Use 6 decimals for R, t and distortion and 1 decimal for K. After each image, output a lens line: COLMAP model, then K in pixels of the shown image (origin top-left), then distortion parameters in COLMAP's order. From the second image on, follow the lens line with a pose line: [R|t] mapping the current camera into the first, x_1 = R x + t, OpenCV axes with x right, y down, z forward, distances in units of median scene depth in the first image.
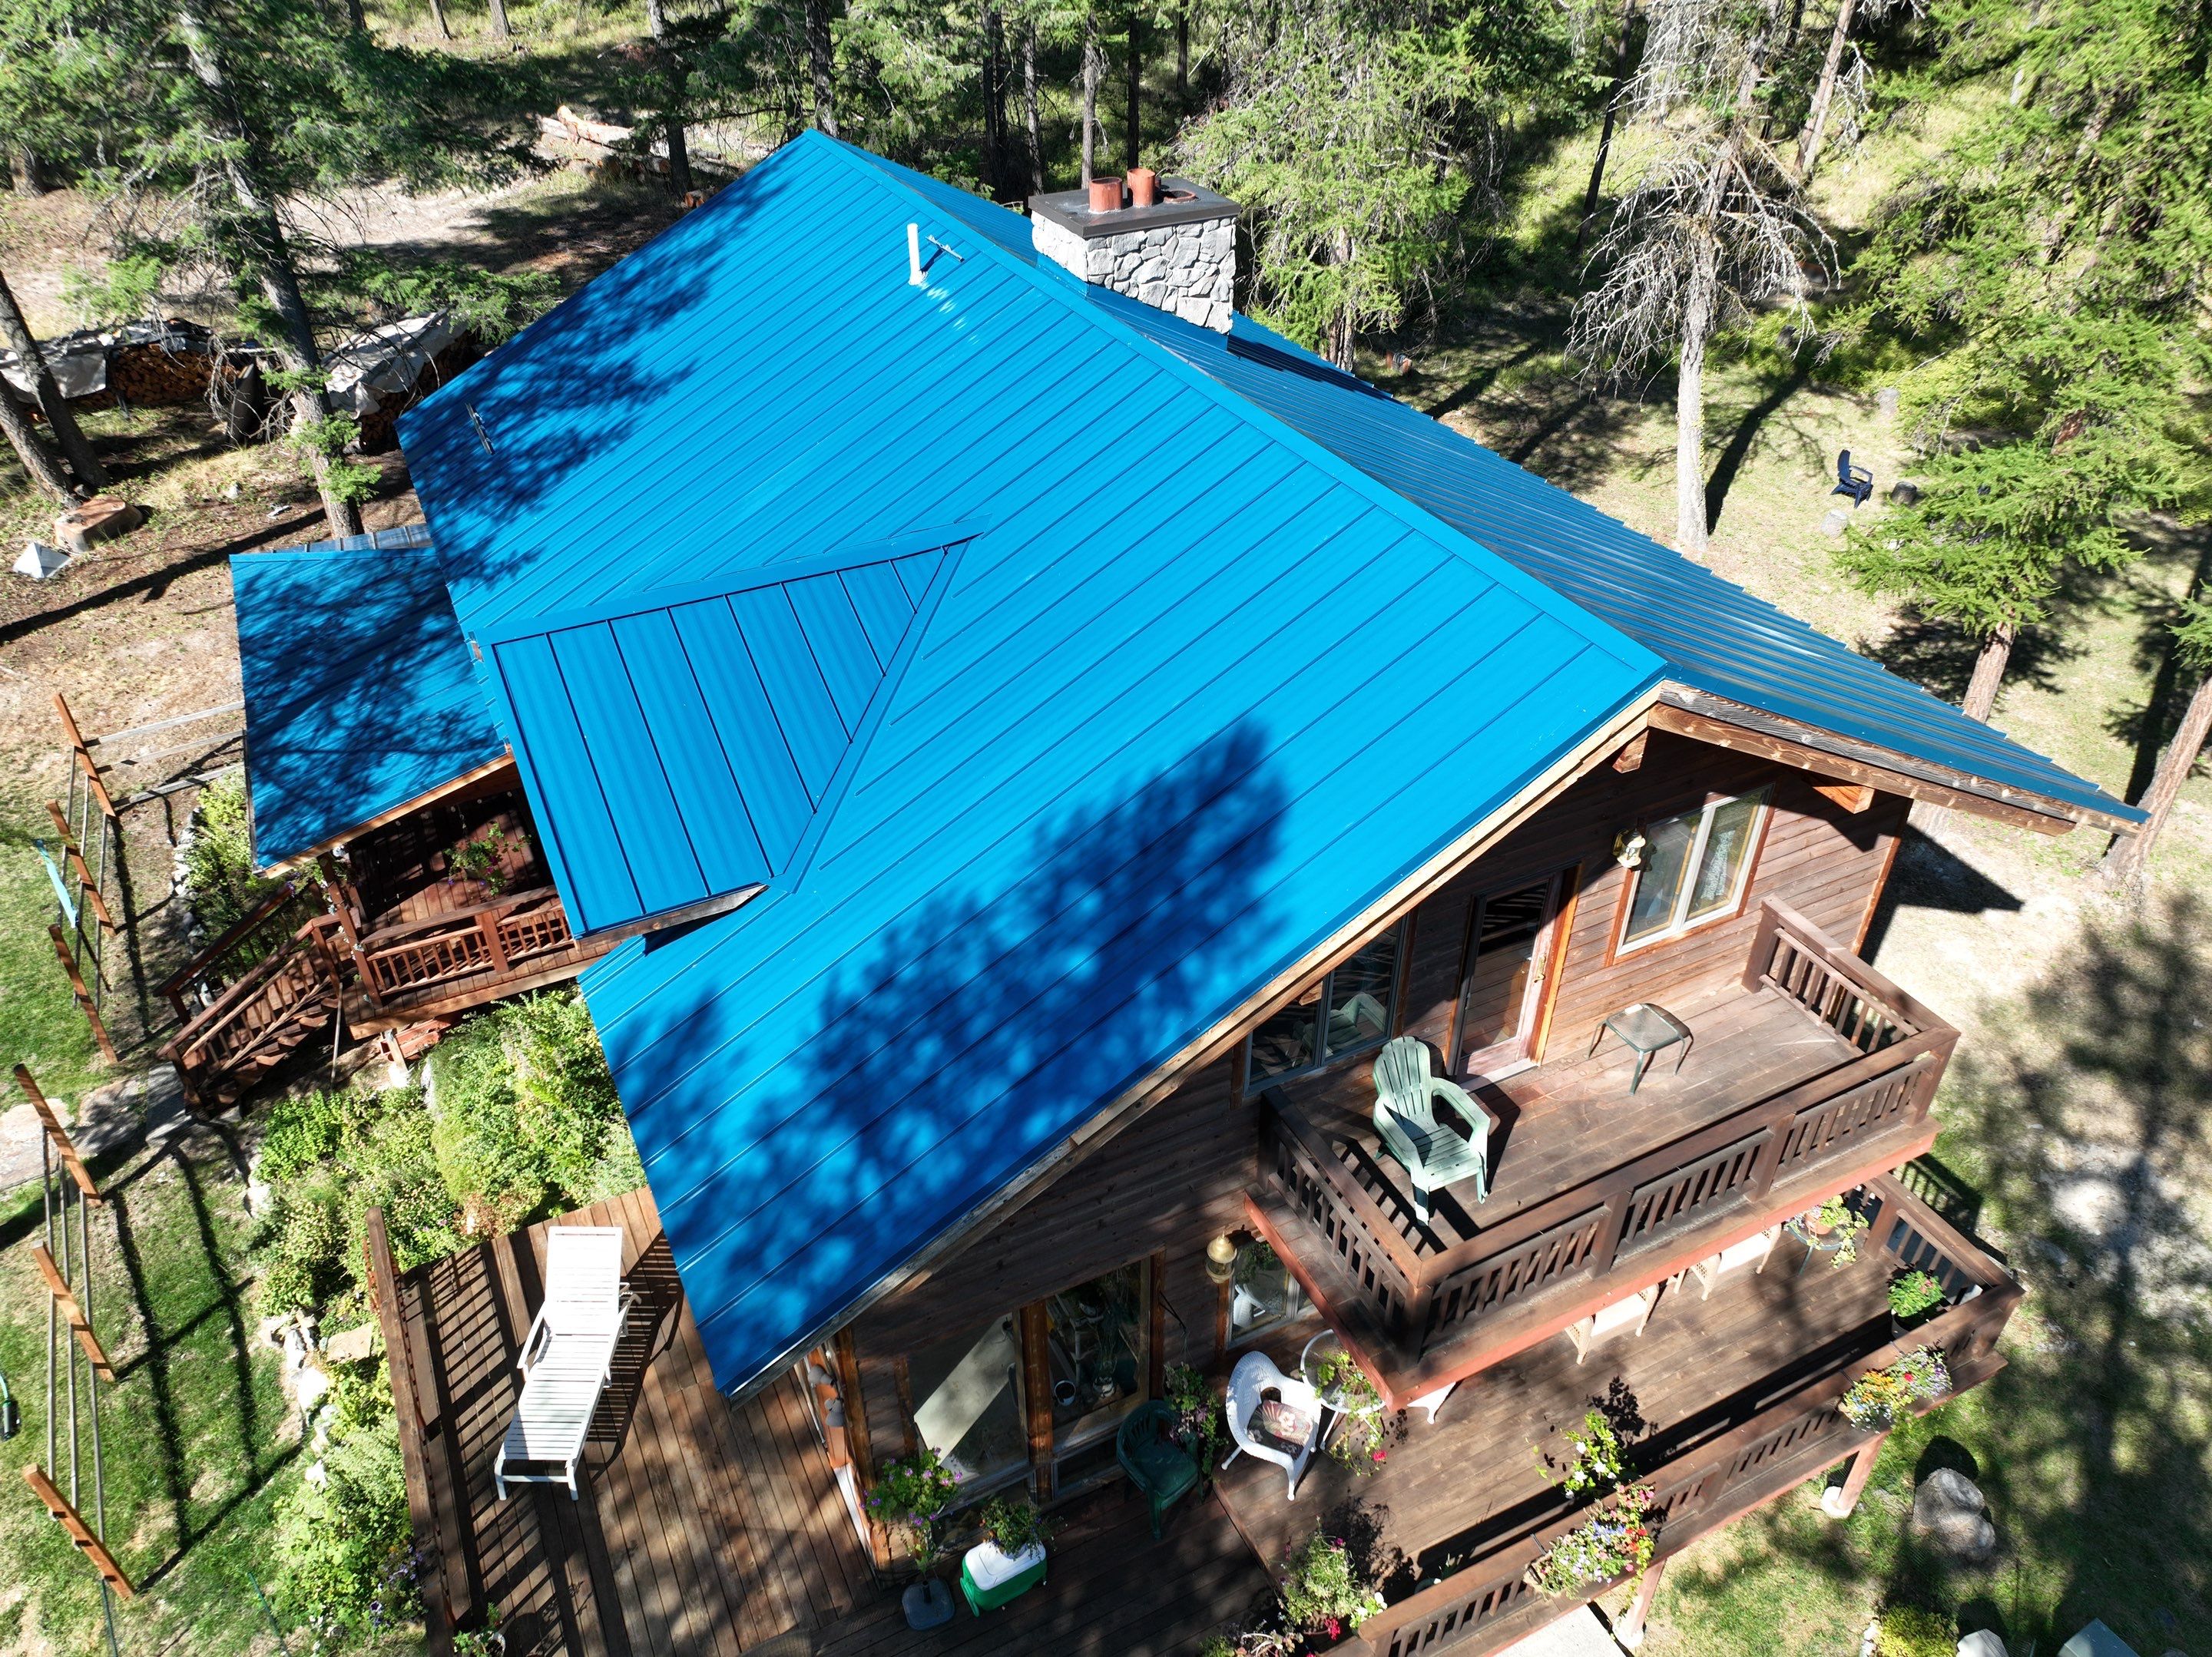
lens RADIAL K [[1567.1, 0, 1105.3], [0, 1567.1, 829.4], [0, 0, 1]] dist [-0.002902, 0.022446]
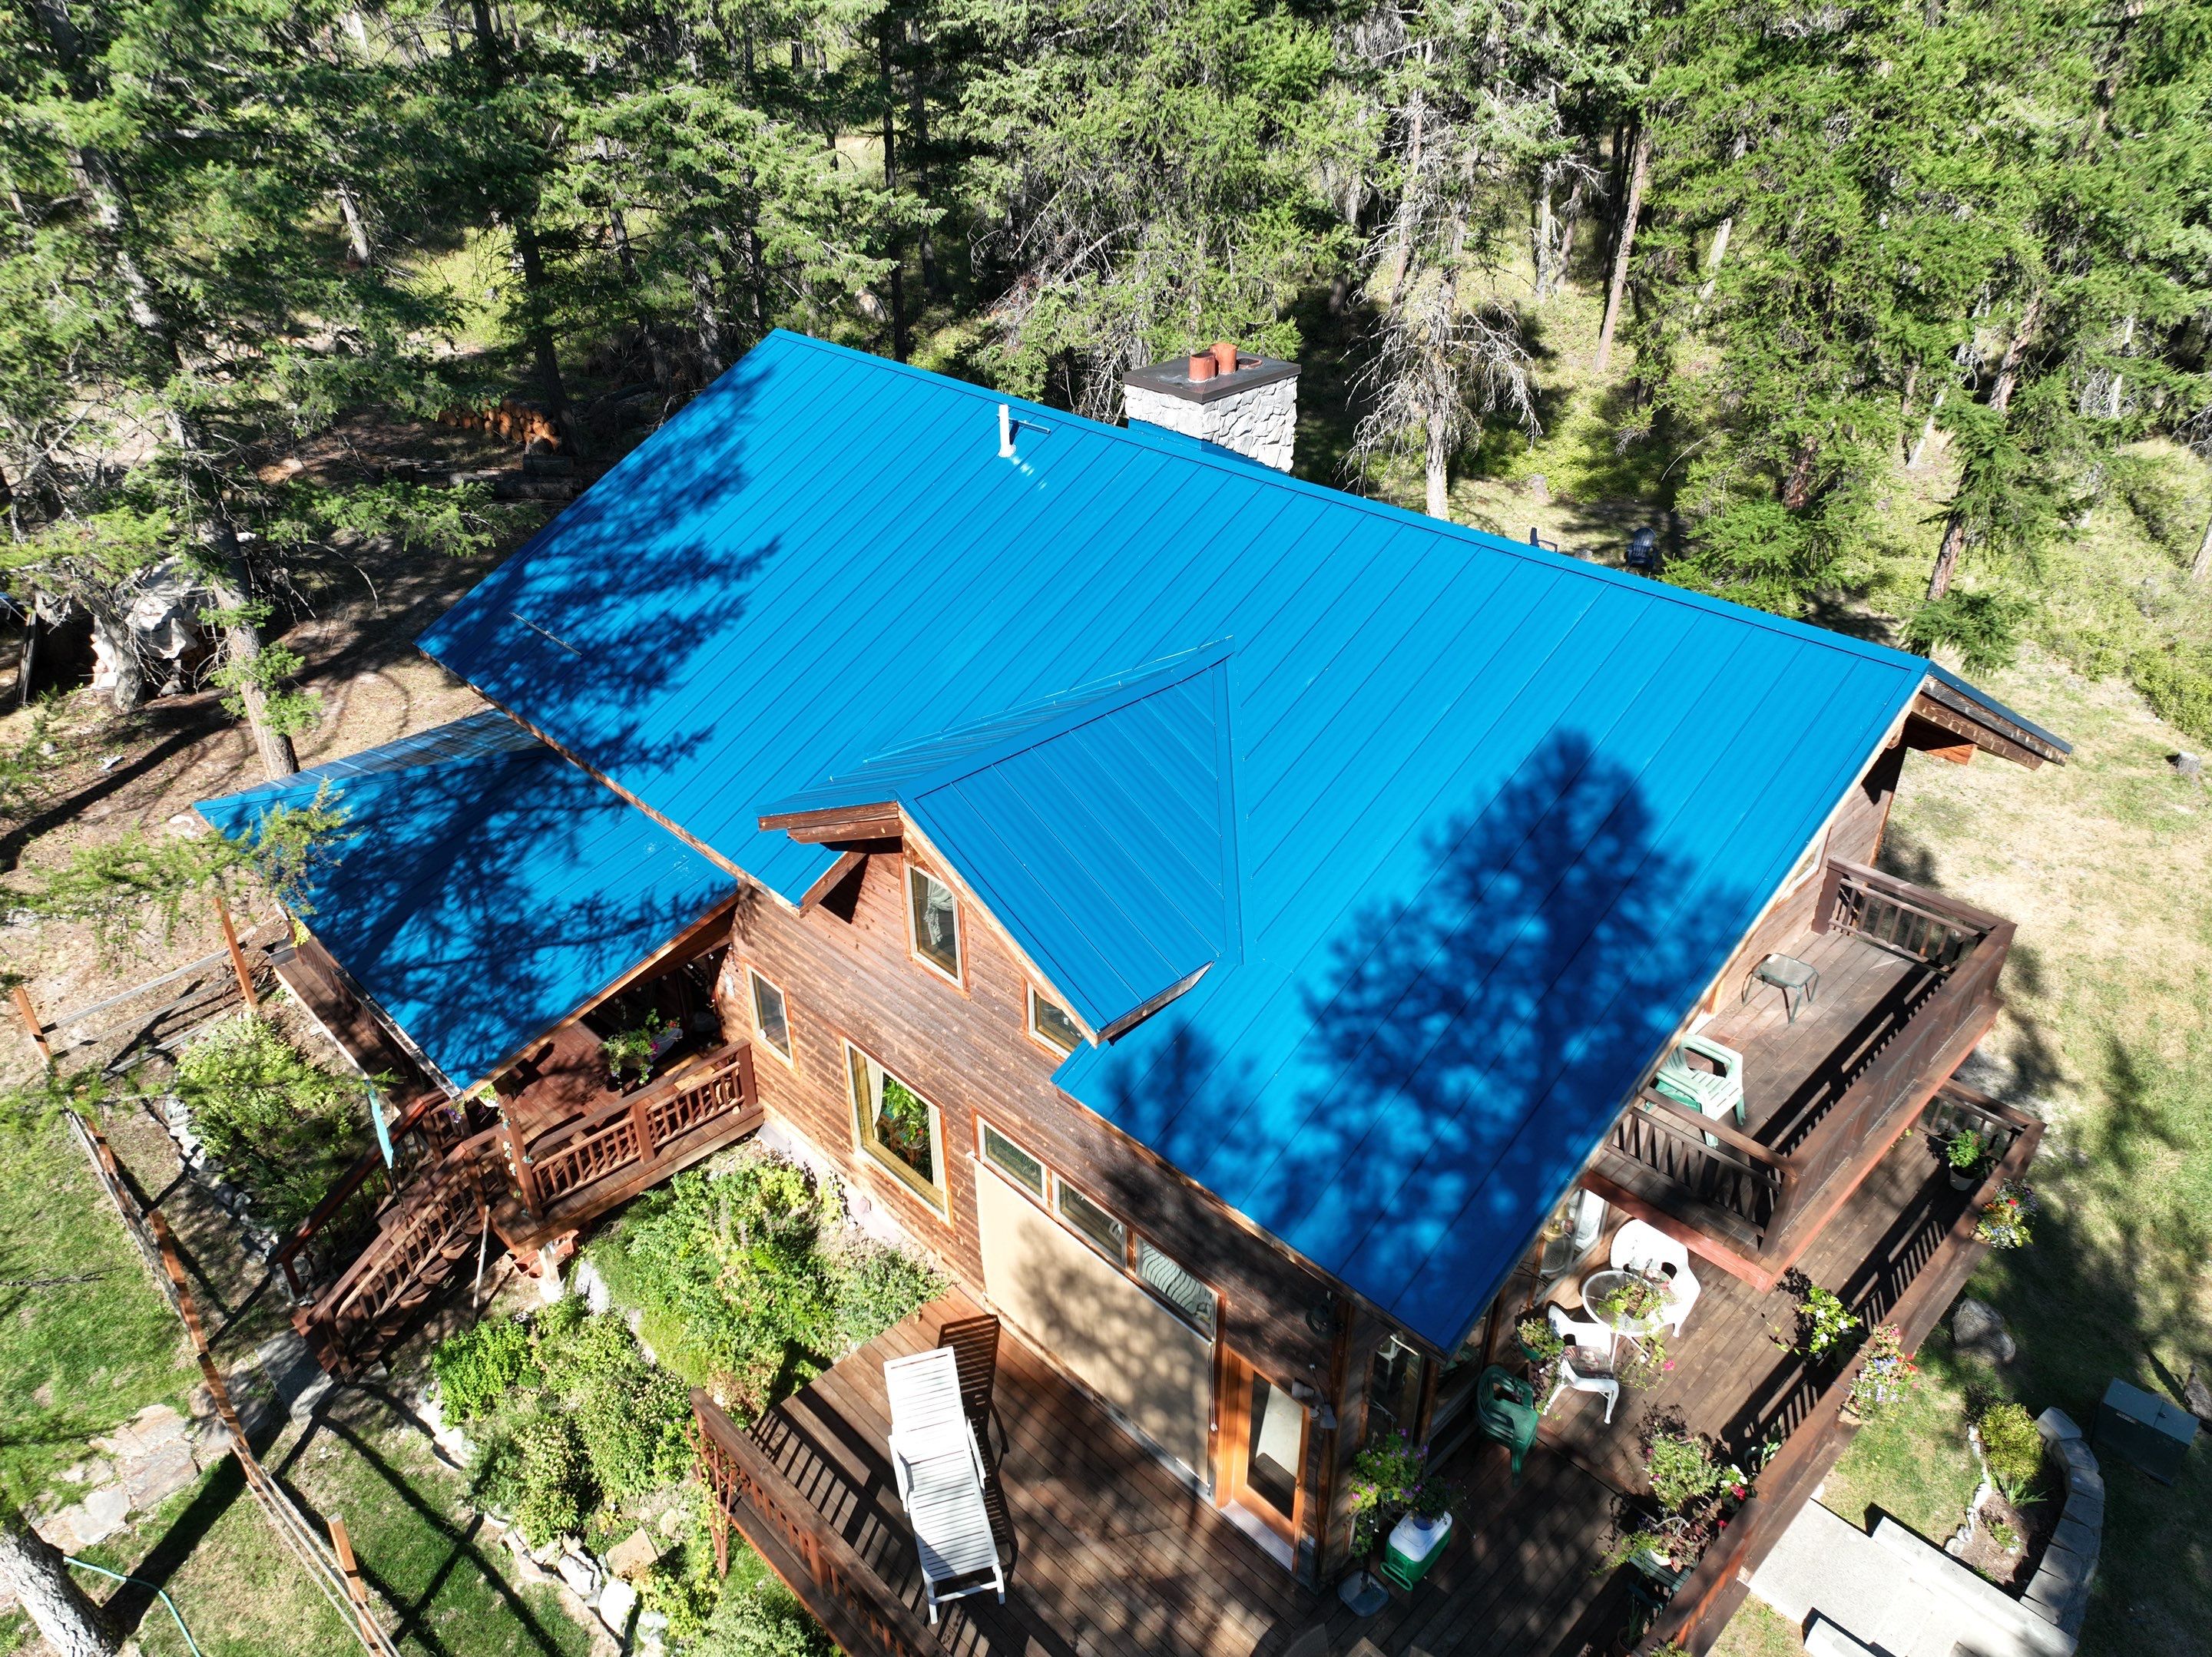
lens RADIAL K [[1567.1, 0, 1106.1], [0, 1567.1, 830.0], [0, 0, 1]] dist [-0.002902, 0.022446]
pose [[0.951431, -0.155230, 0.265862, -0.360500], [0.177672, 0.982110, -0.062397, -0.002284], [-0.251420, 0.106603, 0.961990, -0.062633]]
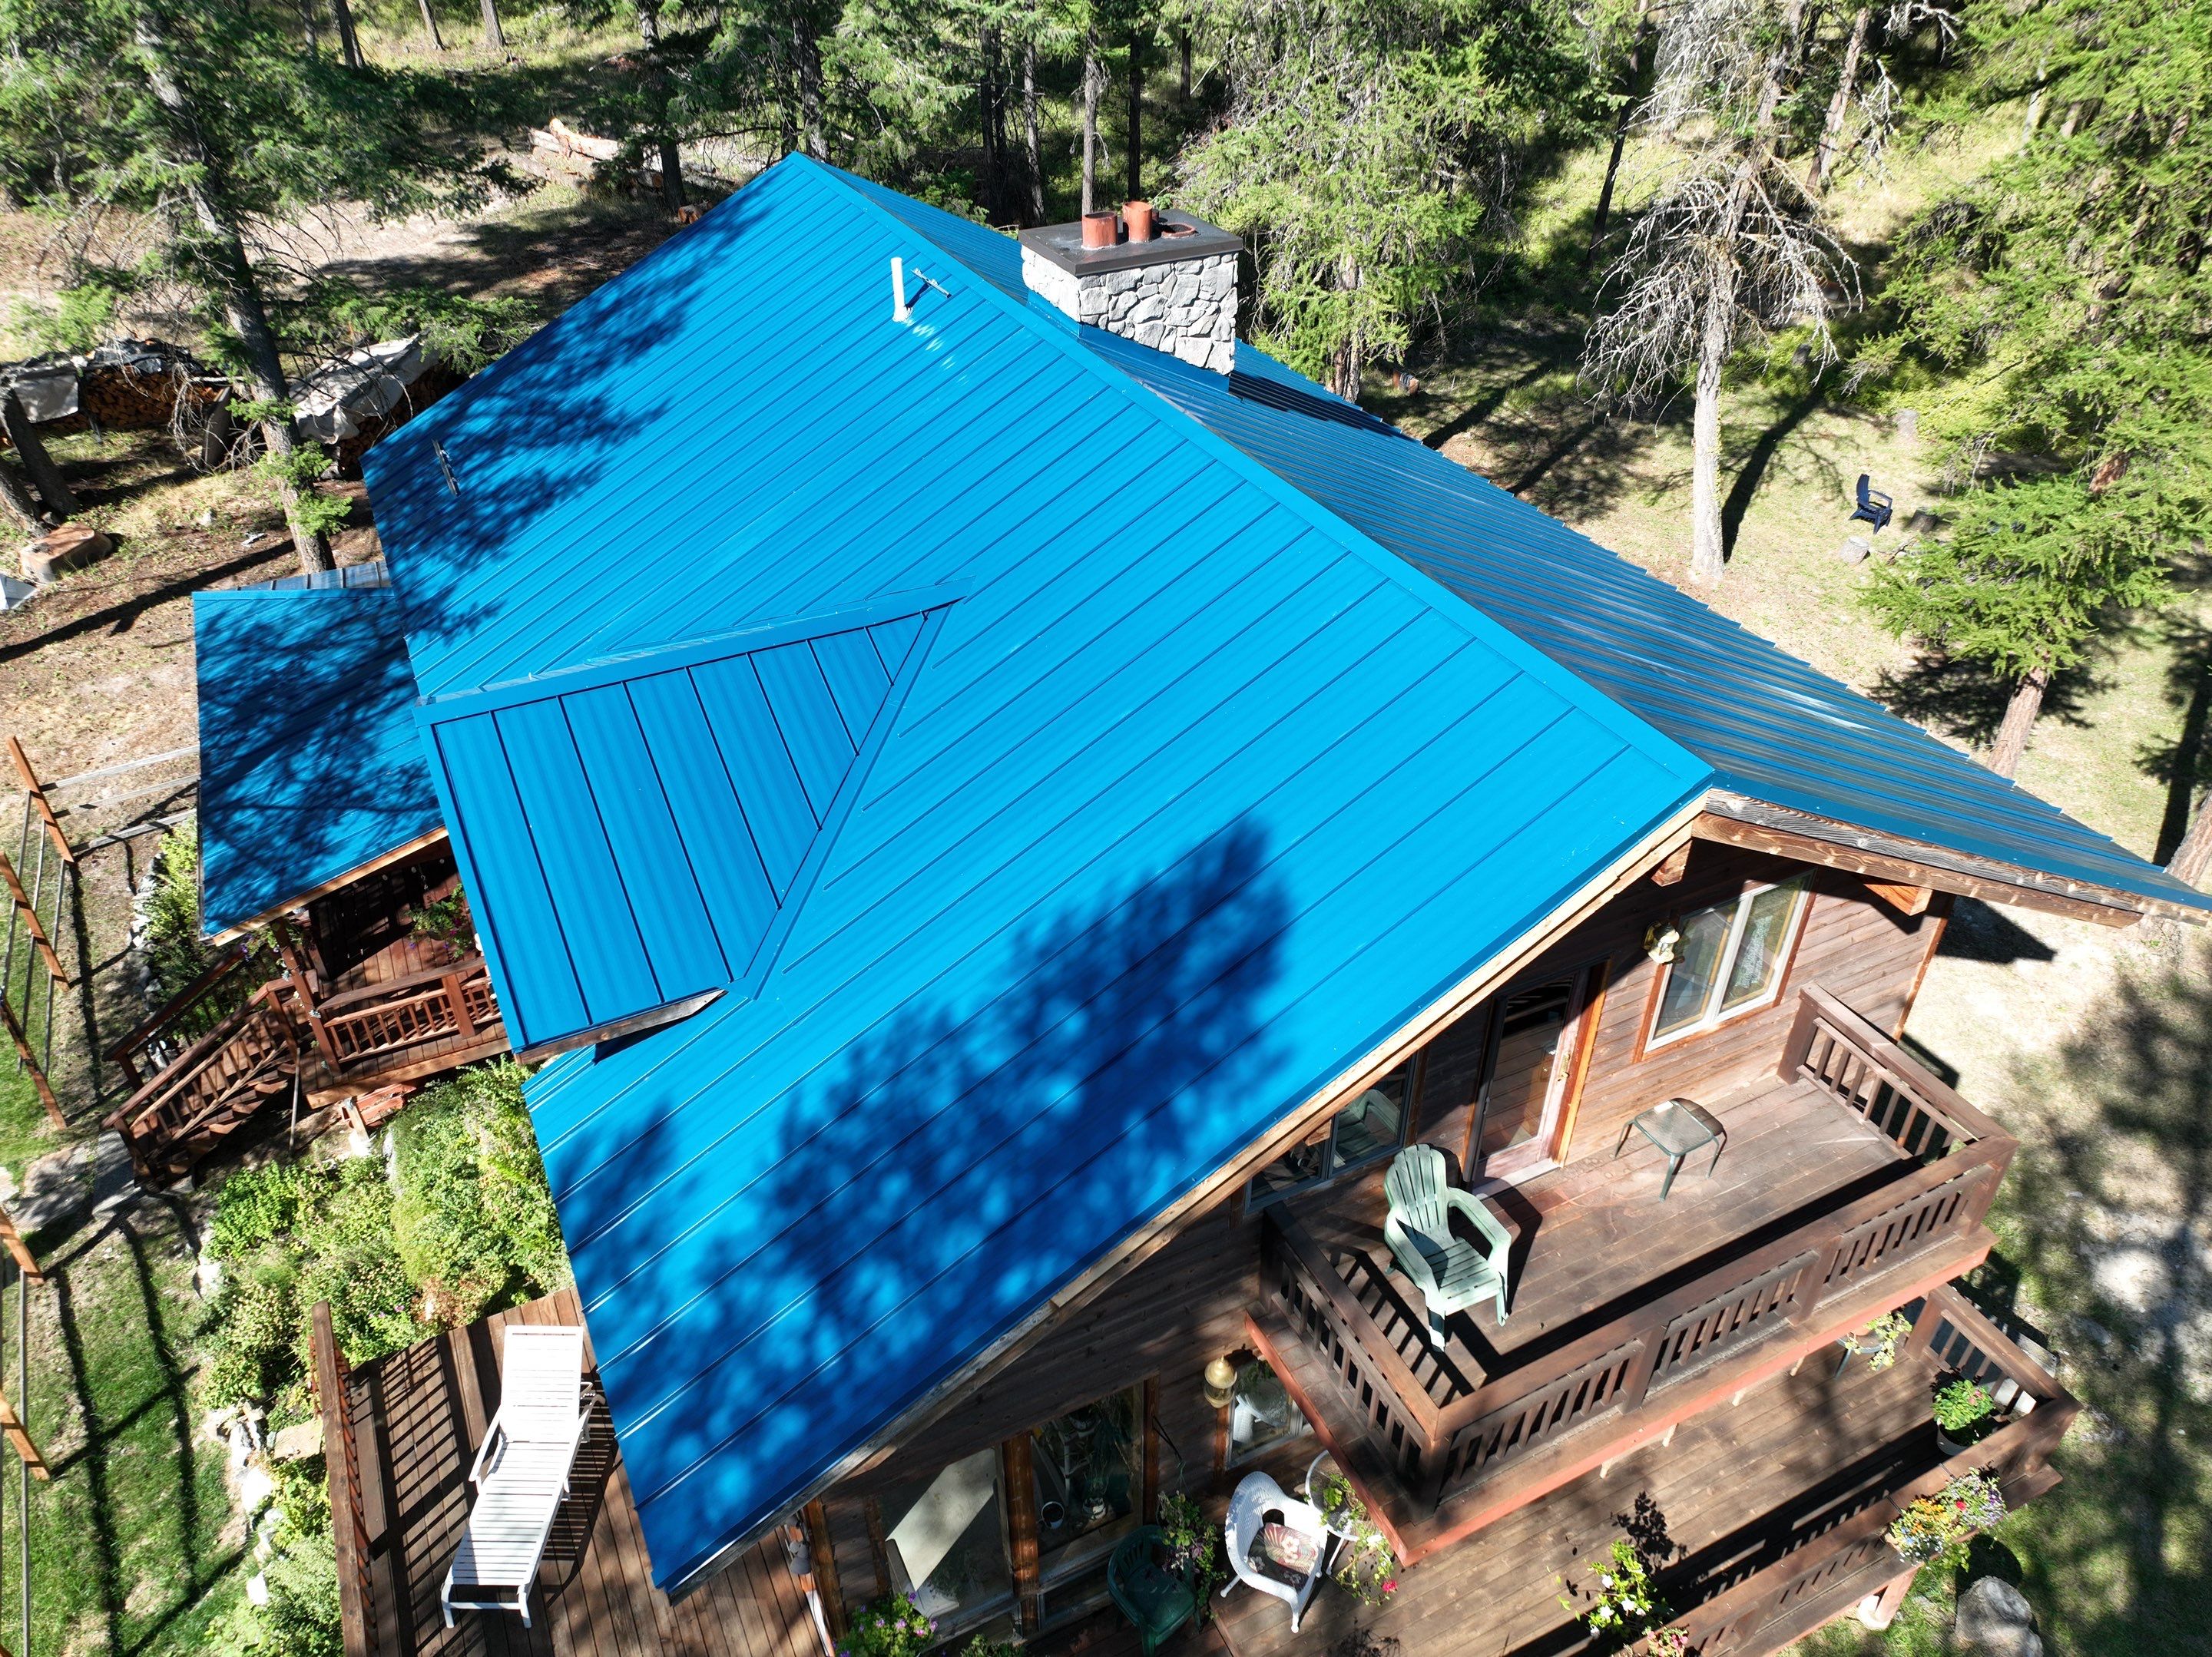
lens RADIAL K [[1567.1, 0, 1106.6], [0, 1567.1, 830.0], [0, 0, 1]] dist [-0.002902, 0.022446]
pose [[0.999997, 0.001505, -0.001782, 0.005632], [-0.001510, 0.999994, -0.002967, -0.034225], [0.001777, 0.002970, 0.999994, 0.049437]]
